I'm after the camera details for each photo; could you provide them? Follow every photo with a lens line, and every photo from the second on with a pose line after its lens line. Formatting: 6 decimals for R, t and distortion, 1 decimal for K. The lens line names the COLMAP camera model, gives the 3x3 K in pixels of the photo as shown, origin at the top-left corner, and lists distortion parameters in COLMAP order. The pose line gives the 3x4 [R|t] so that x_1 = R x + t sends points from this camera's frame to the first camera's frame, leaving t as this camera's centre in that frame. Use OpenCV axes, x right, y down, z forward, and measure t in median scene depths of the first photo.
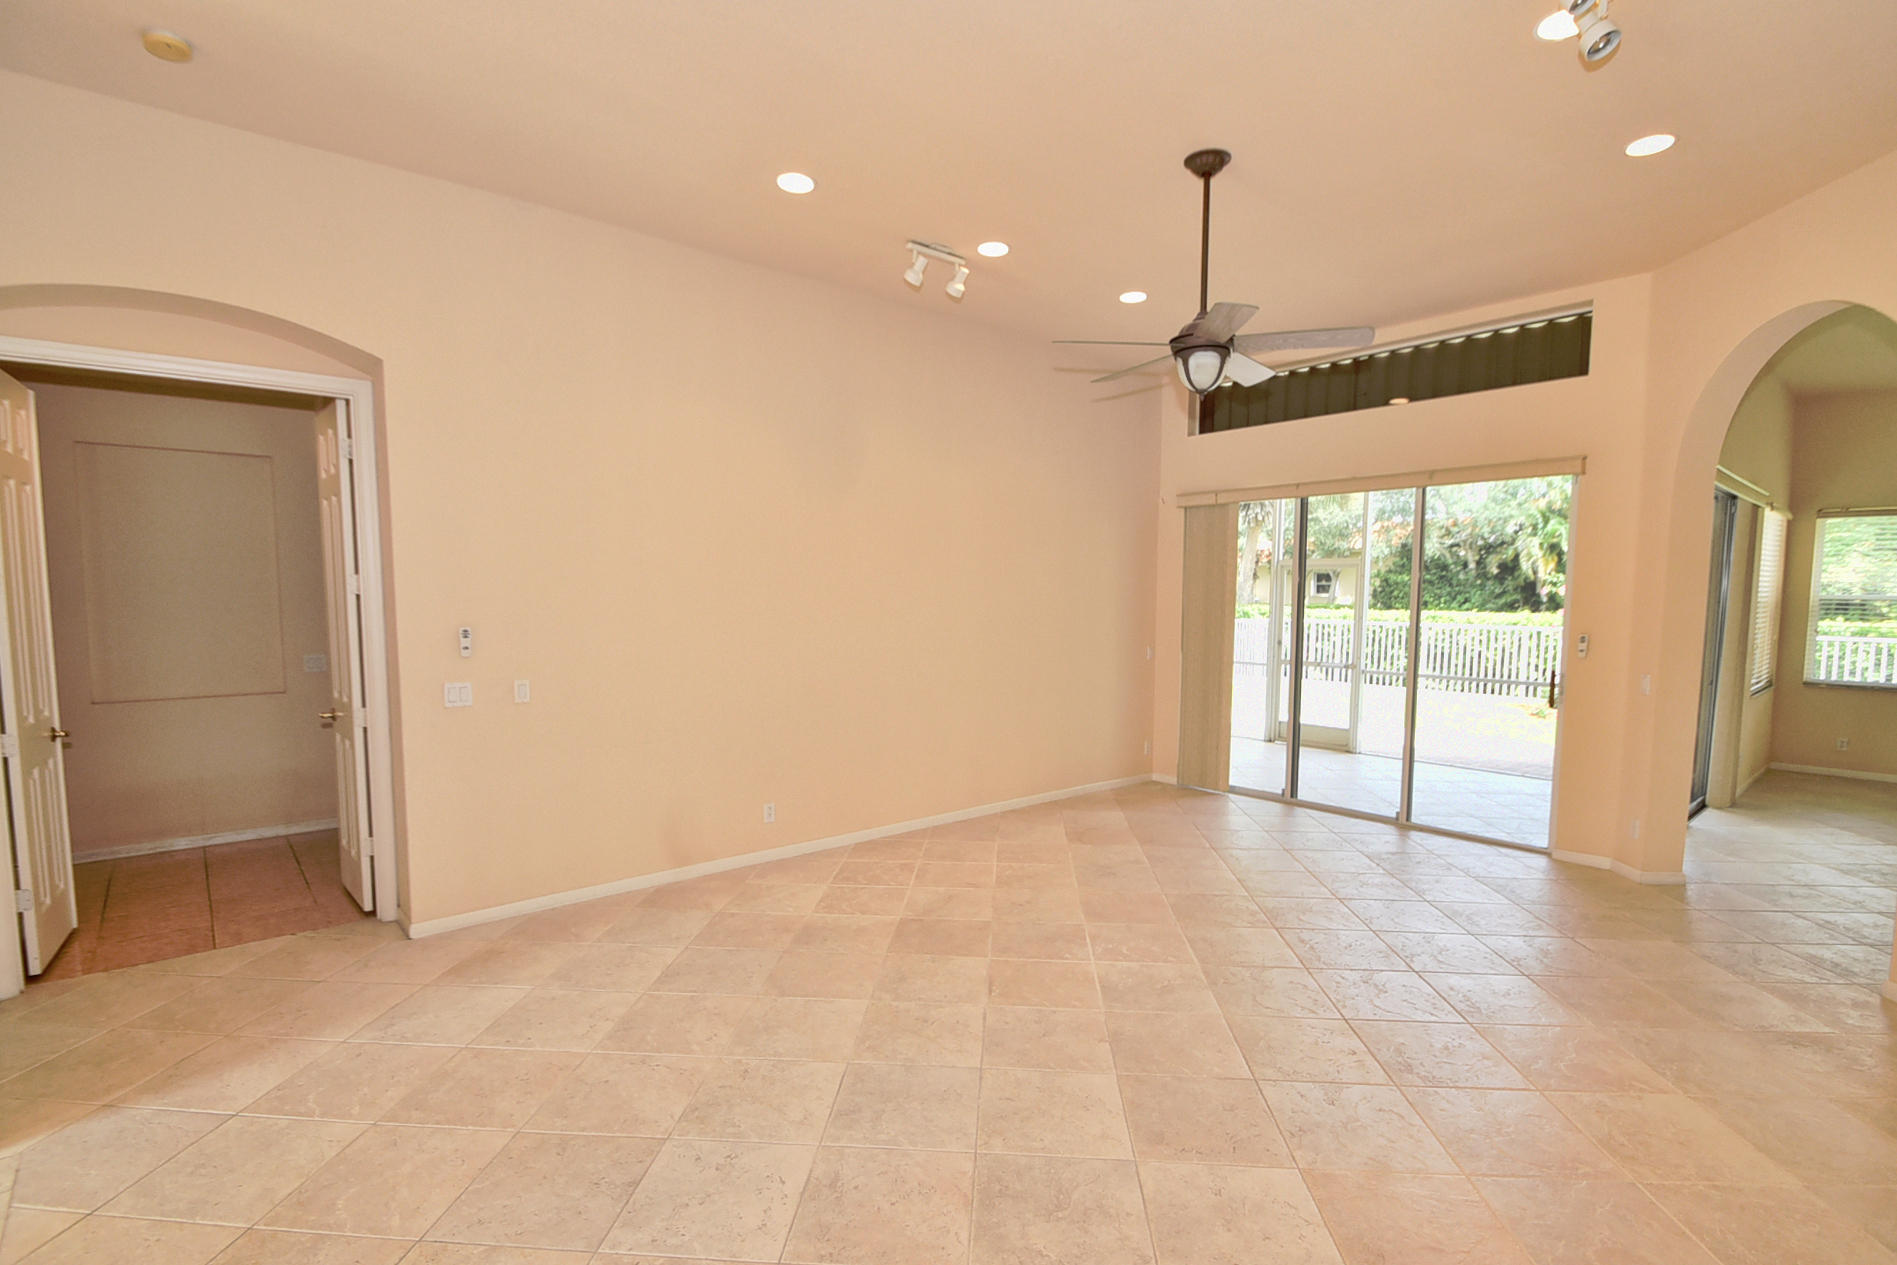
lens RADIAL K [[894.1, 0, 963.8], [0, 894.1, 668.4], [0, 0, 1]] dist [-0.005589, -0.003336]
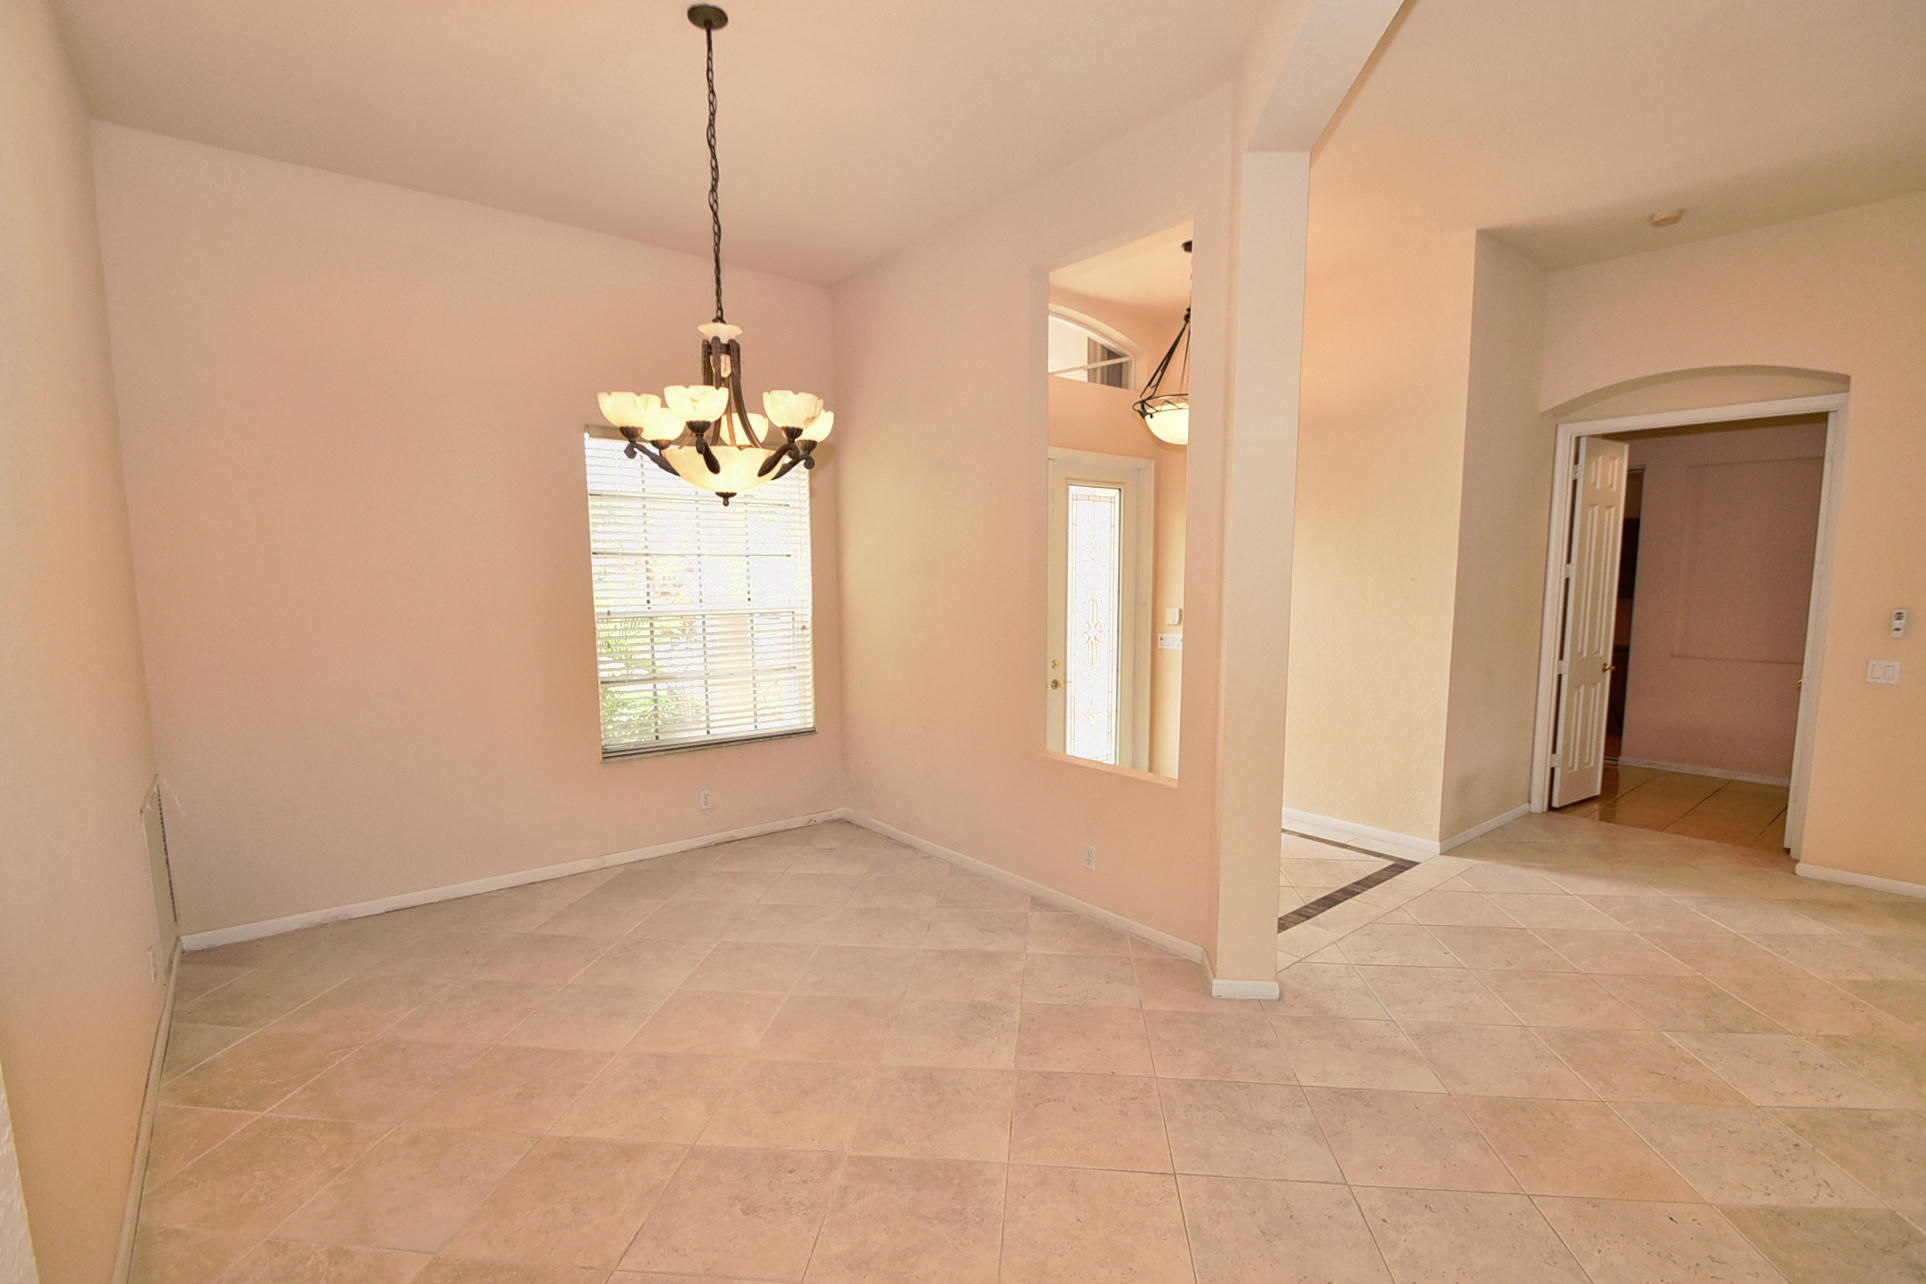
lens RADIAL K [[871.1, 0, 948.2], [0, 871.1, 672.8], [0, 0, 1]] dist [-0.004167, -0.007503]
pose [[-0.051445, 0.106607, -0.992969, 0.485225], [-0.081908, 0.990486, 0.110584, 0.007639], [0.995311, 0.087021, -0.042223, -0.073402]]
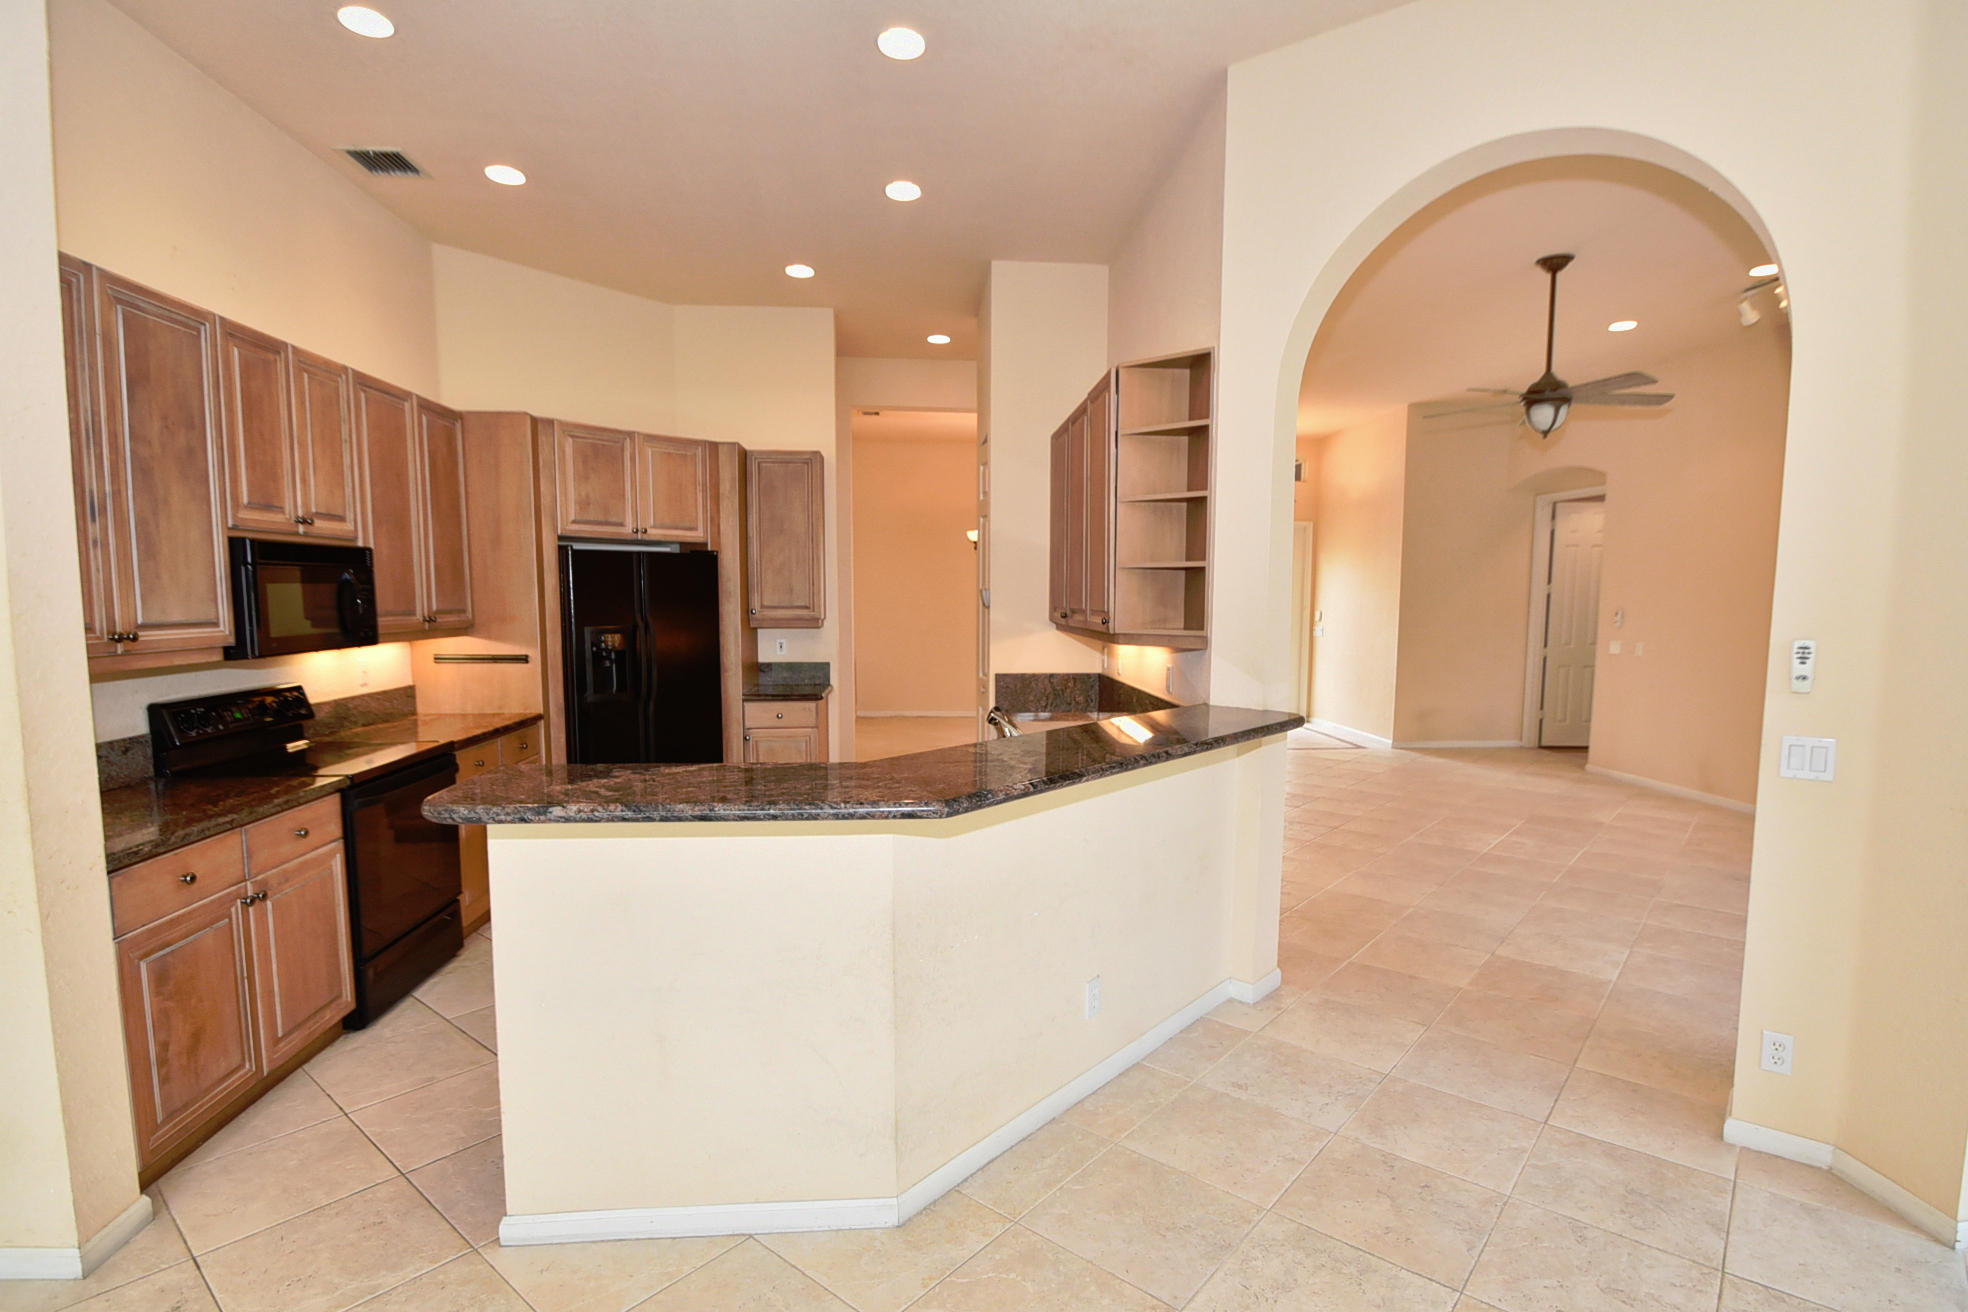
lens RADIAL K [[962.6, 0, 986.7], [0, 962.6, 693.6], [0, 0, 1]] dist [-0.009109, -0.007580]
pose [[-0.600918, 0.072888, -0.795981, 1.678075], [-0.076429, 0.986031, 0.147990, -0.065469], [0.795649, 0.149765, -0.586953, 1.071802]]
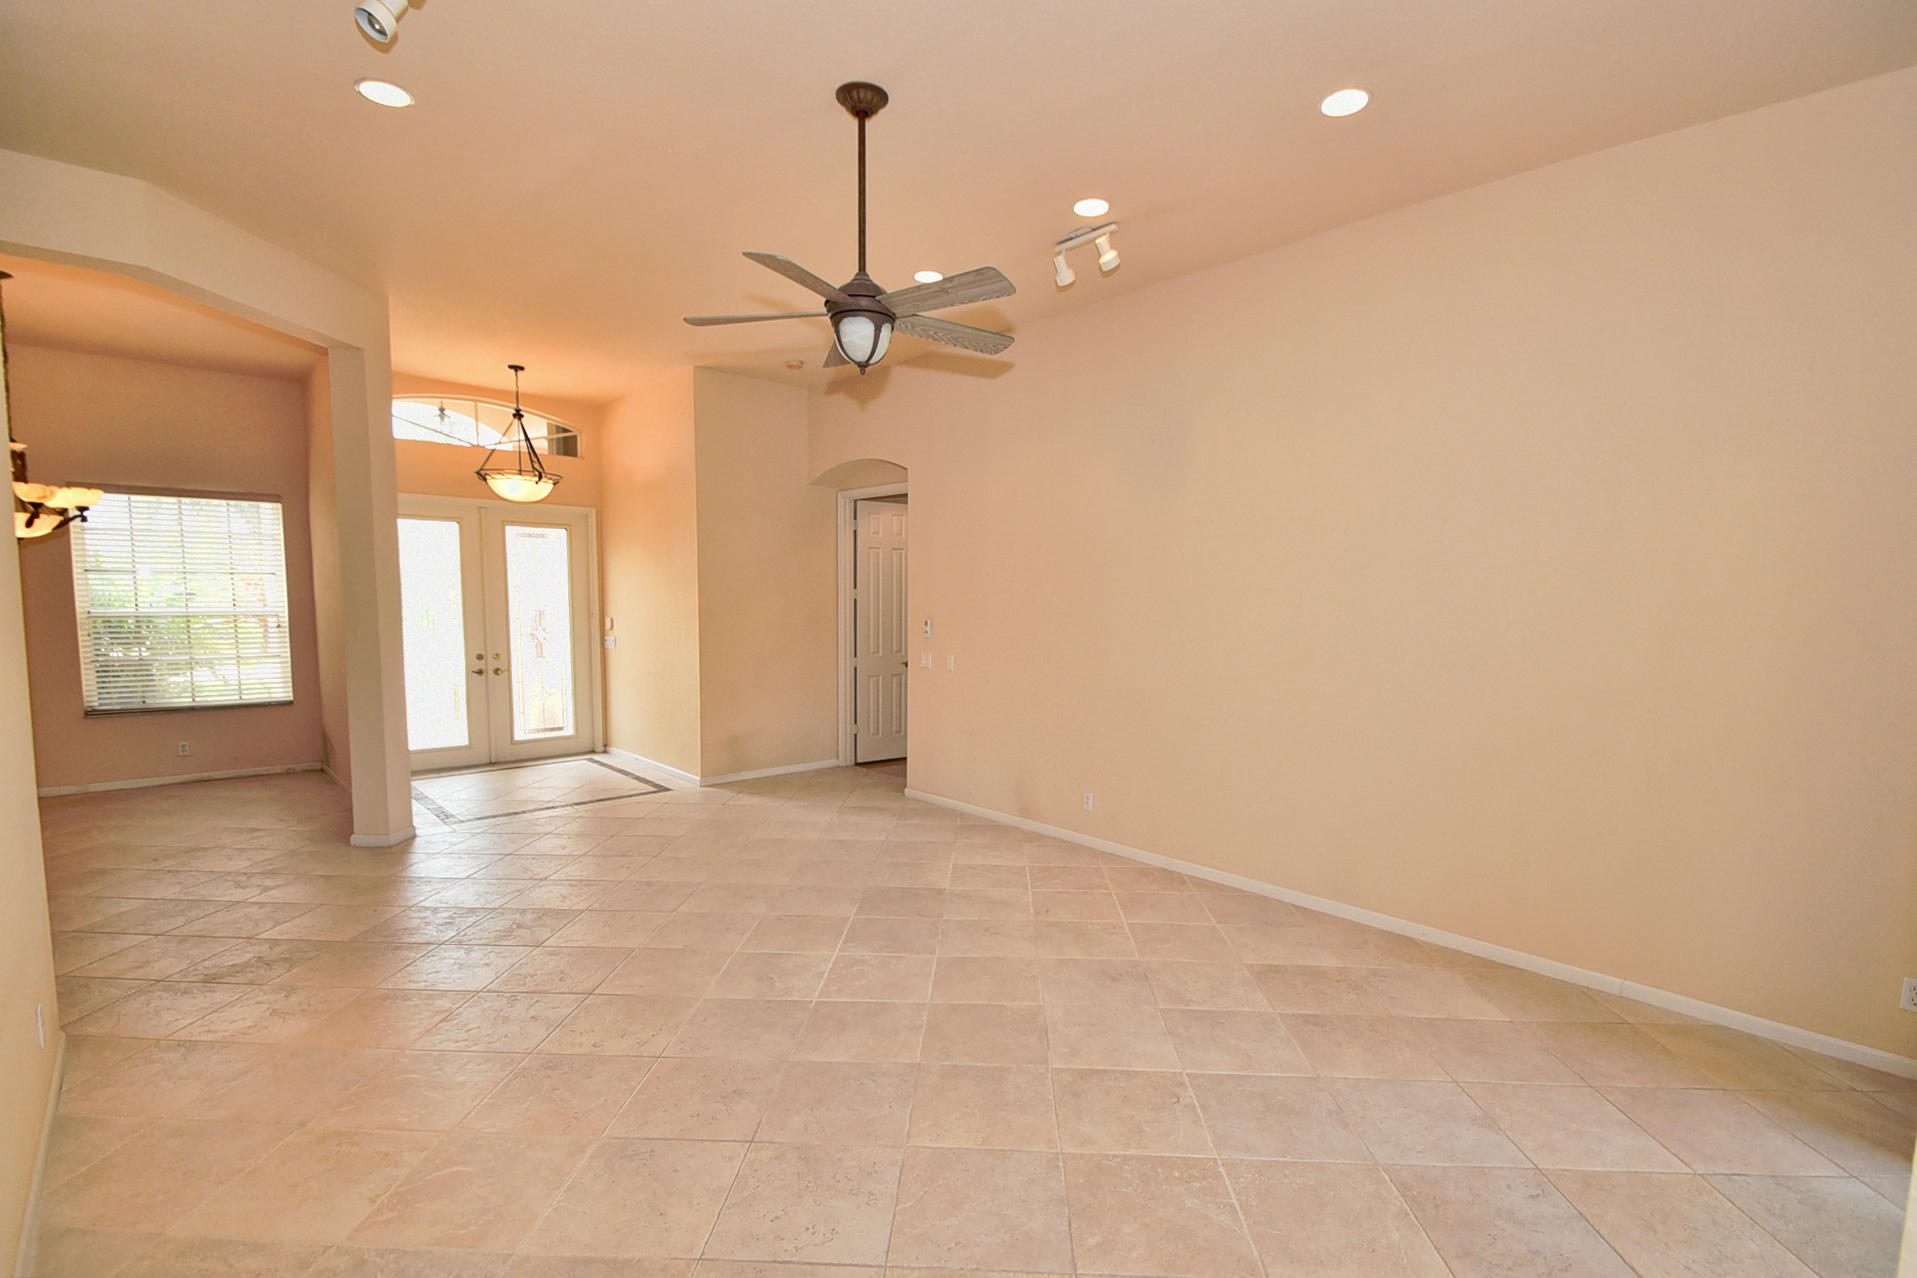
lens RADIAL K [[867.2, 0, 966.0], [0, 867.2, 682.7], [0, 0, 1]] dist [0.000819, -0.009613]
pose [[0.028282, 0.094273, -0.995145, 0.989559], [-0.097901, 0.991018, 0.091100, -0.078988], [0.994794, 0.094849, 0.037257, 0.954027]]
